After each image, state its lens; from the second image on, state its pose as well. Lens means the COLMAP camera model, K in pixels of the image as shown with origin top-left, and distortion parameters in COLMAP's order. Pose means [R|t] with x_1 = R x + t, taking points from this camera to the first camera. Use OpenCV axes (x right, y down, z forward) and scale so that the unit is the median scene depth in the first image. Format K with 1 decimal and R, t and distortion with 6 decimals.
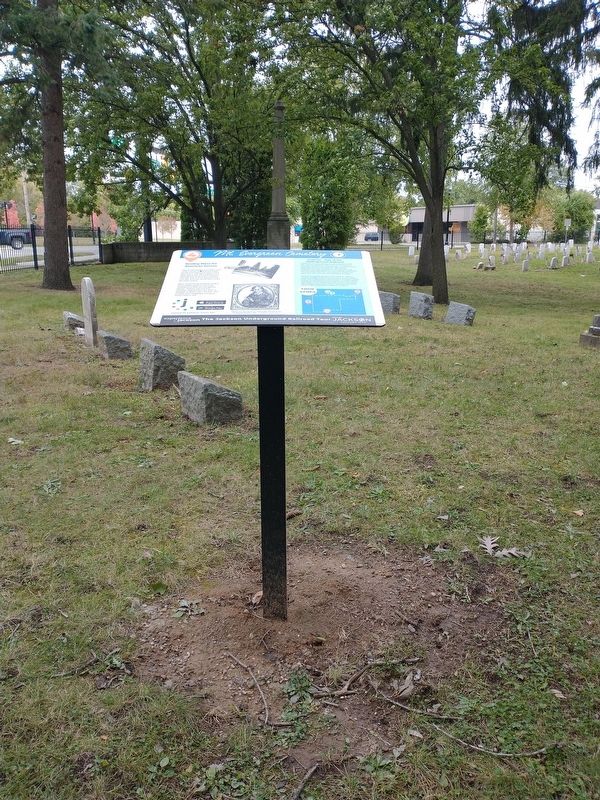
lens RADIAL K [[669.8, 0, 300.0], [0, 669.8, 400.0], [0, 0, 1]] dist [-0.008244, 0.003426]
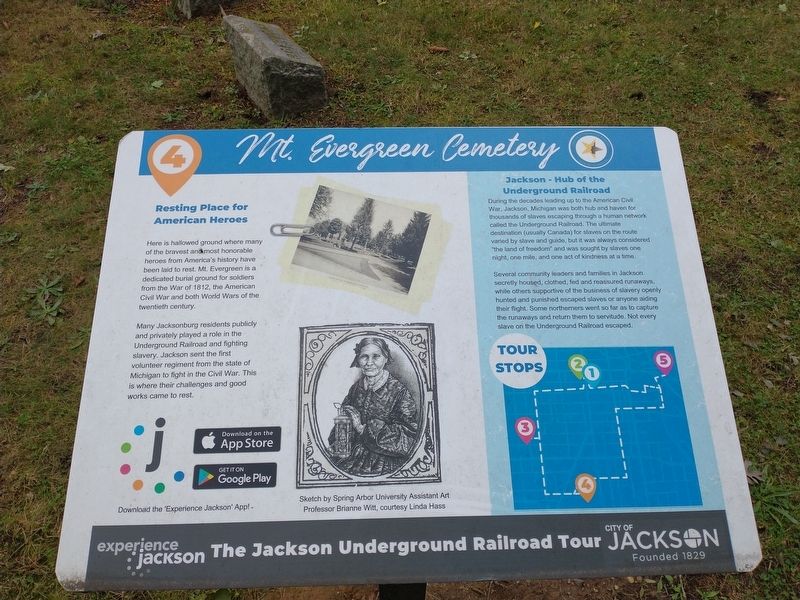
lens RADIAL K [[669.8, 0, 400.0], [0, 669.8, 300.0], [0, 0, 1]] dist [-0.008244, 0.003426]
pose [[0.999817, -0.006352, 0.018047, -0.052349], [-0.004000, 0.853023, 0.521858, -0.348790], [-0.018710, -0.521835, 0.852841, 0.688285]]
